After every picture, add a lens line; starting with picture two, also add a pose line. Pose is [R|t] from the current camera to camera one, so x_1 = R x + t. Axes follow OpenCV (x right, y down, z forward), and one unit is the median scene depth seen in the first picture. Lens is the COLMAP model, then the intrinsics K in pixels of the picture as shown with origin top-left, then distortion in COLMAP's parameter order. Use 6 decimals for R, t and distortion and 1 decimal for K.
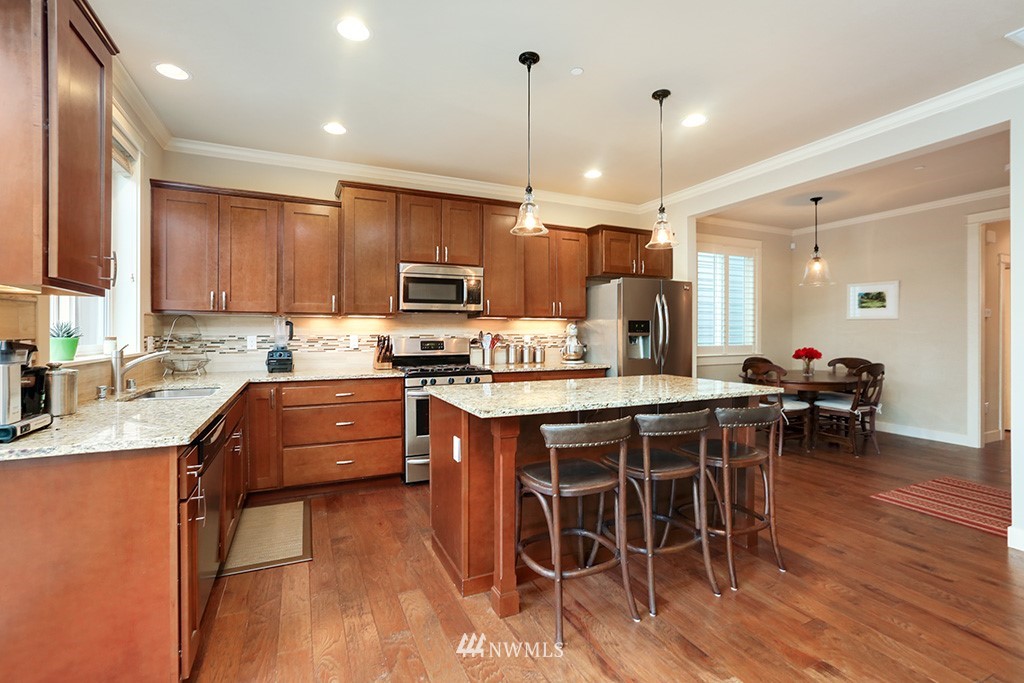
lens RADIAL K [[459.1, 0, 510.3], [0, 459.1, 337.9], [0, 0, 1]] dist [-0.000631, 0.000033]
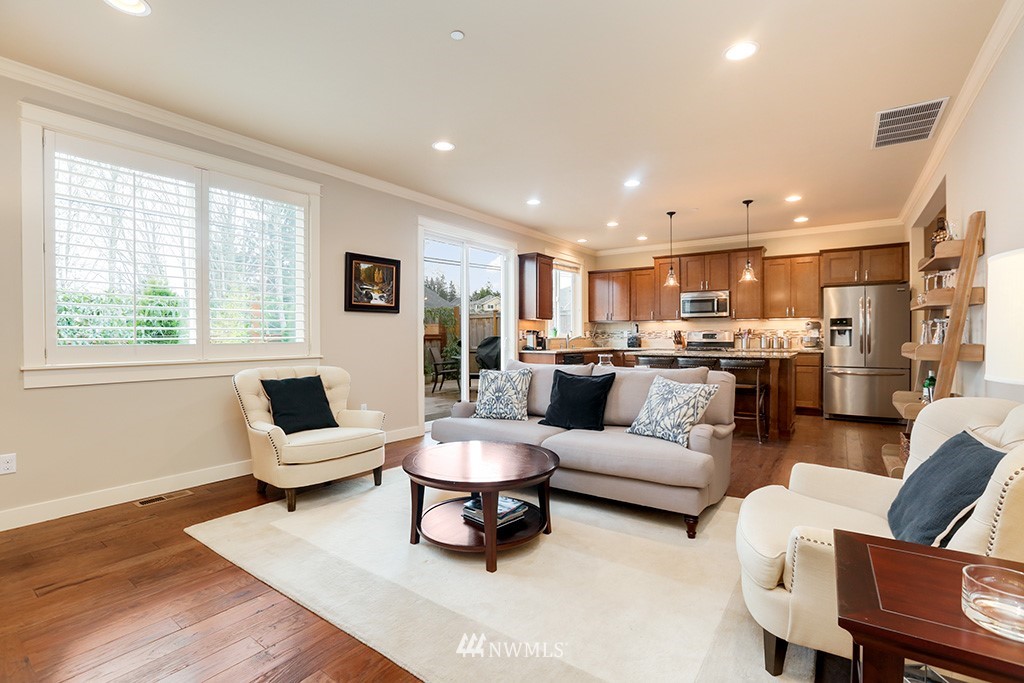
lens RADIAL K [[490.6, 0, 518.7], [0, 490.6, 336.9], [0, 0, 1]] dist [-0.000258, 0.000128]
pose [[0.524452, 0.002857, -0.851435, 1.114071], [-0.004104, 0.999991, 0.000827, 0.022217], [0.851430, 0.003061, 0.524459, -0.646414]]
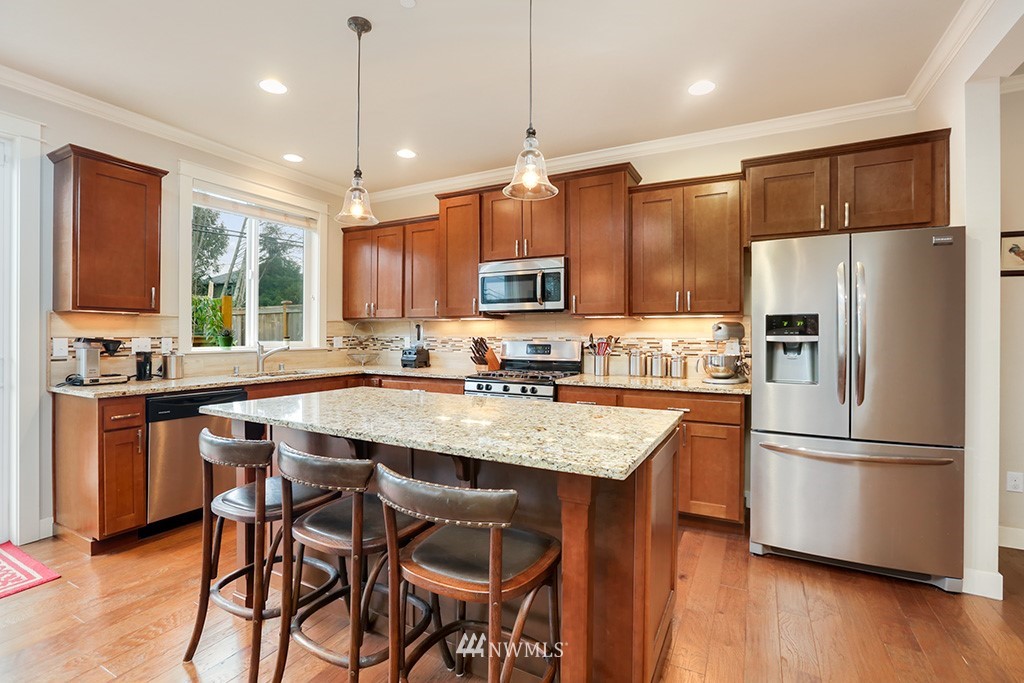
lens RADIAL K [[477.7, 0, 508.6], [0, 477.7, 331.8], [0, 0, 1]] dist [-0.000767, 0.000113]
pose [[0.602821, -0.000233, -0.797876, 0.580132], [-0.010002, 0.999919, -0.007849, -0.010124], [0.797814, 0.012712, 0.602770, 0.410749]]
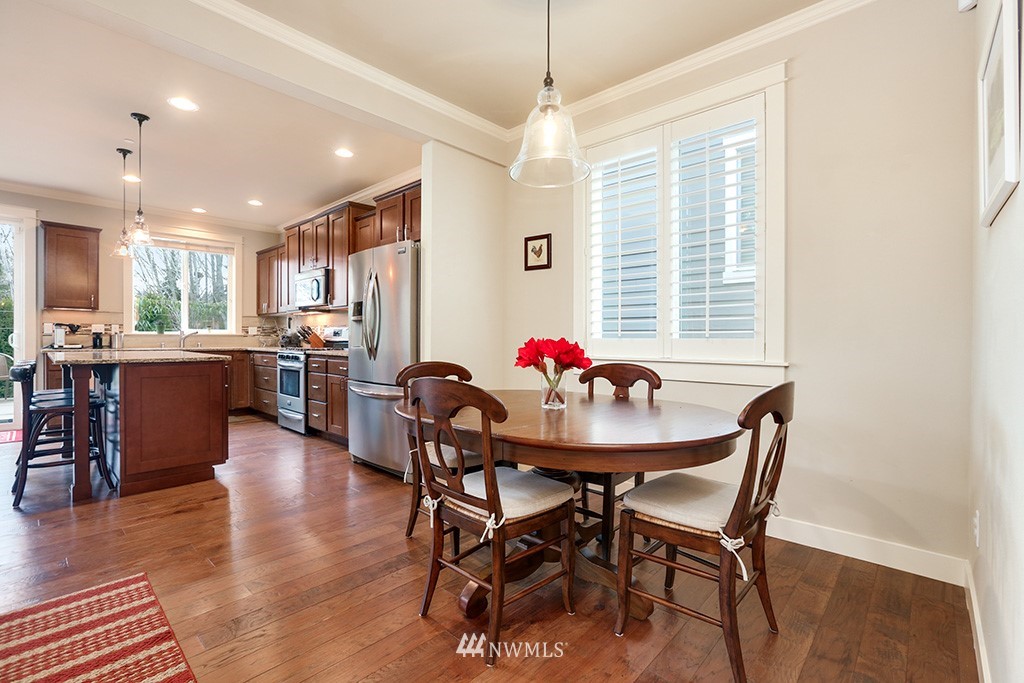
lens RADIAL K [[459.1, 0, 510.3], [0, 459.1, 337.9], [0, 0, 1]] dist [-0.000631, 0.000033]
pose [[0.385793, -0.000923, -0.922585, 1.283335], [-0.007553, 0.999963, -0.004159, 0.036270], [0.922554, 0.008573, 0.385772, 1.006470]]
